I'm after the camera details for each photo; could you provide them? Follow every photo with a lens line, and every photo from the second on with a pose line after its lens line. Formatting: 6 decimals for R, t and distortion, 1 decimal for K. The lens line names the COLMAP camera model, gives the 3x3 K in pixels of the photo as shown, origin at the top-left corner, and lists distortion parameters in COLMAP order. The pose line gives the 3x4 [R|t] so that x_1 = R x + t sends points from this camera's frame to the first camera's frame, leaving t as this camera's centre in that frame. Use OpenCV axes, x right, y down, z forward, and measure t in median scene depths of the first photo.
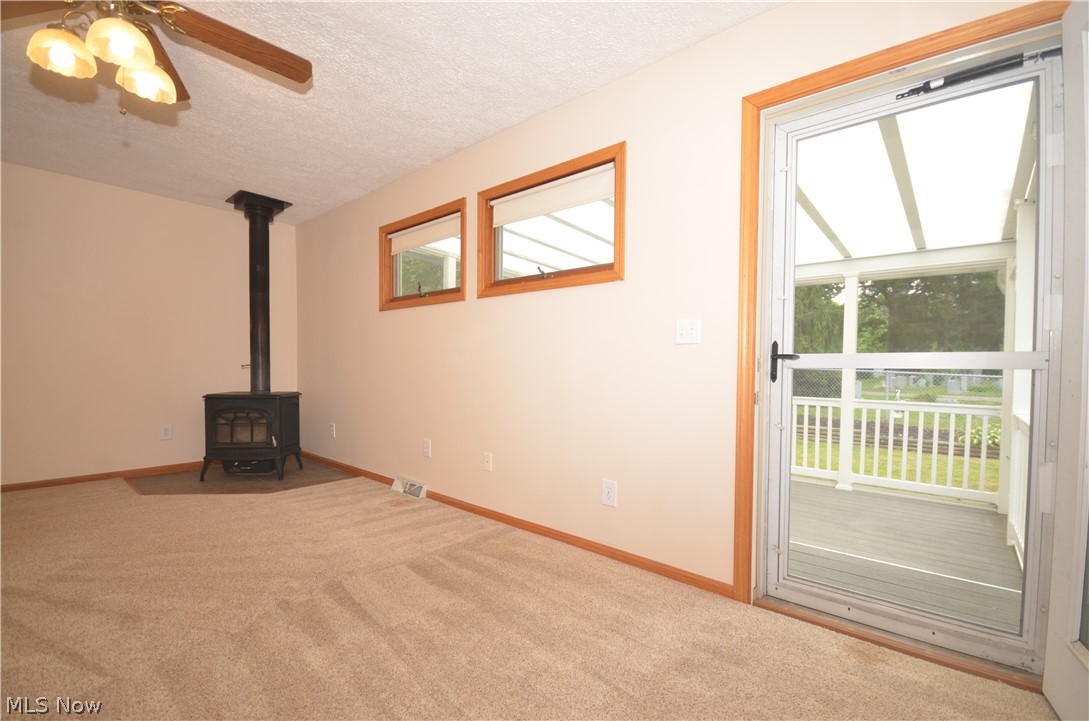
lens RADIAL K [[475.1, 0, 542.8], [0, 475.1, 363.4], [0, 0, 1]] dist [-0.000434, -0.005351]
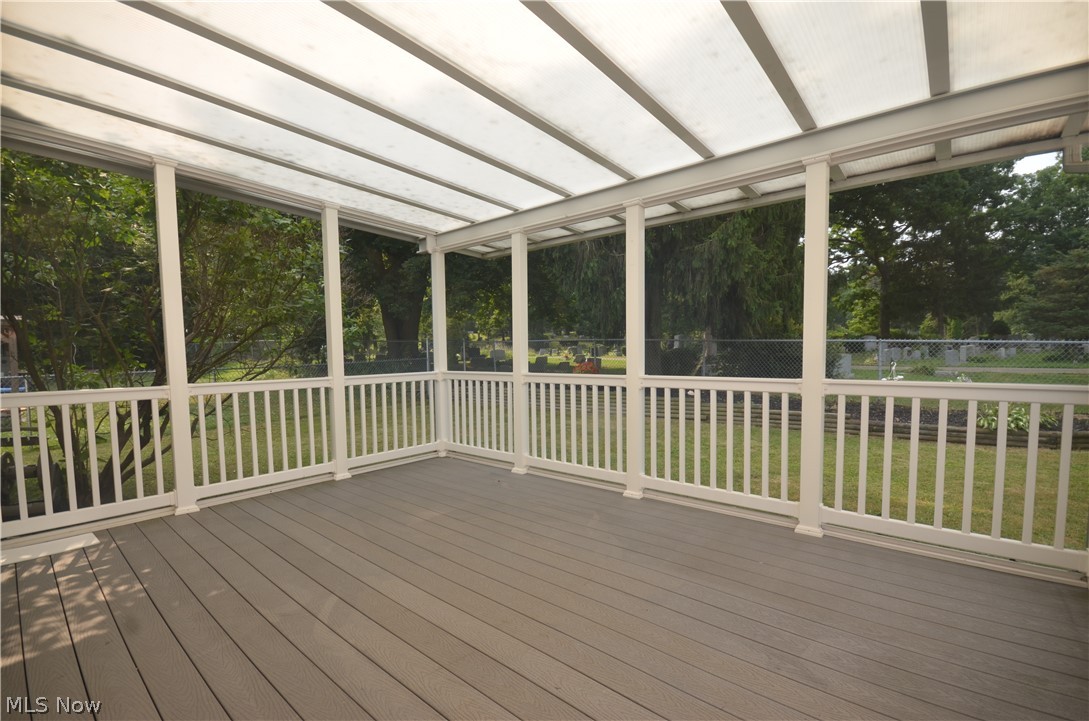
lens RADIAL K [[475.1, 0, 544.6], [0, 475.1, 361.5], [0, 0, 1]] dist [-0.000434, -0.005351]
pose [[0.999433, -0.031279, 0.012501, 0.173446], [0.030907, 0.999104, 0.028915, 0.015069], [-0.013394, -0.028512, 0.999504, 0.239463]]
